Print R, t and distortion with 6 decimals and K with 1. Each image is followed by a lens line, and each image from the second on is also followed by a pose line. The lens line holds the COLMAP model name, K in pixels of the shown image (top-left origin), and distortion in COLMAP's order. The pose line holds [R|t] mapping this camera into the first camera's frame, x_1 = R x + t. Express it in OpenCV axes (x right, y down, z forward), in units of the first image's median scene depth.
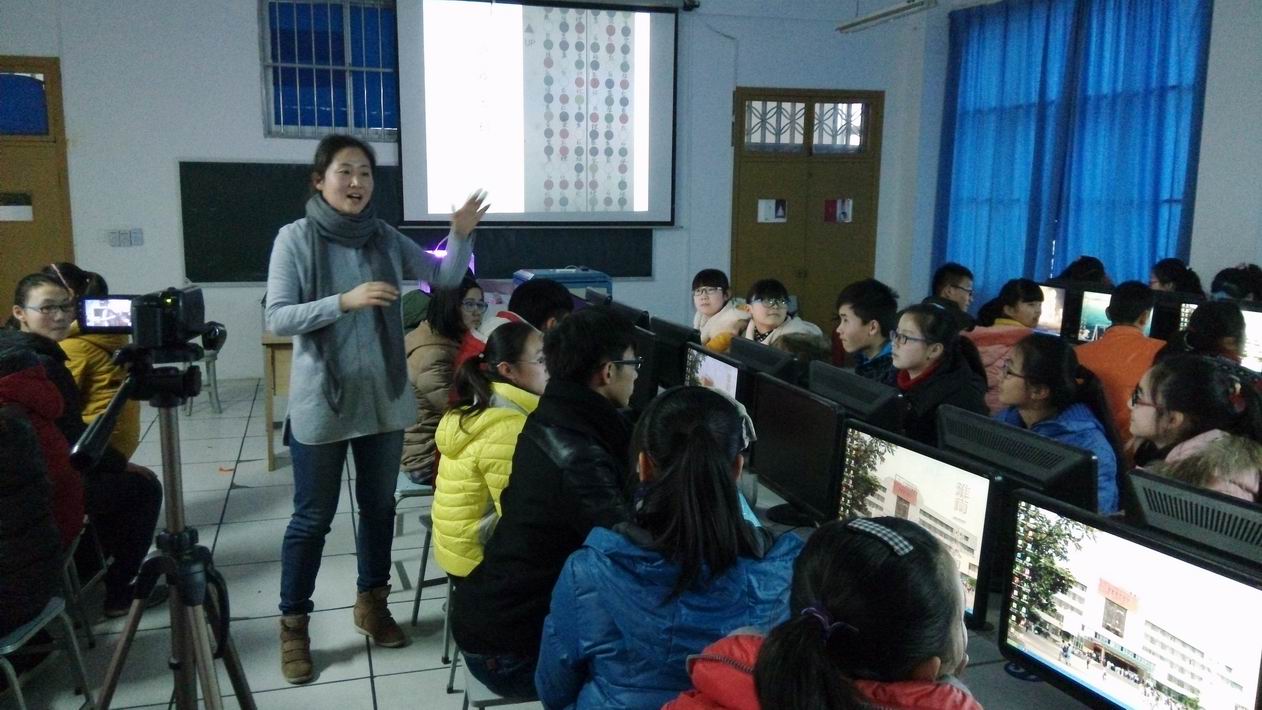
lens RADIAL K [[1047.4, 0, 627.0], [0, 1047.4, 358.0], [0, 0, 1]] dist [0.141655, -0.219886]
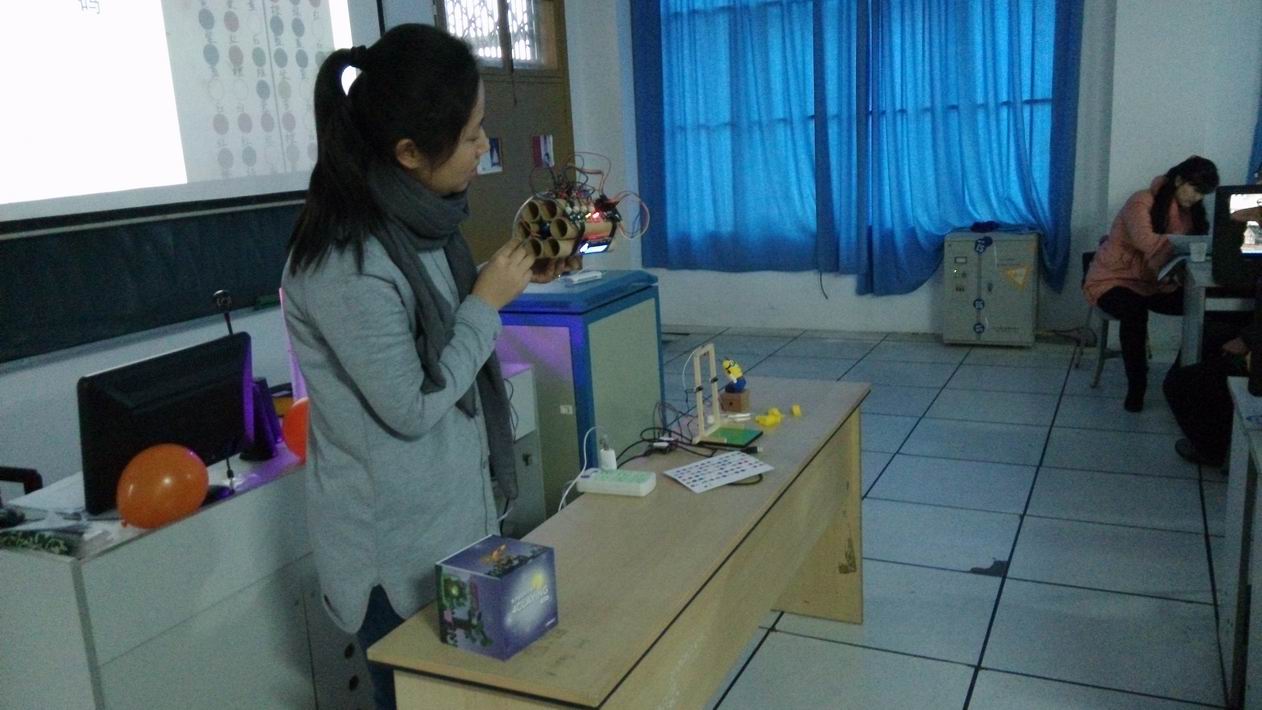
lens RADIAL K [[1047.4, 0, 627.0], [0, 1047.4, 358.0], [0, 0, 1]] dist [0.141655, -0.219886]
pose [[0.689851, -0.199346, 0.695965, -0.328068], [0.174539, 0.978781, 0.107348, -0.079281], [-0.702597, 0.047419, 0.710007, 0.527320]]
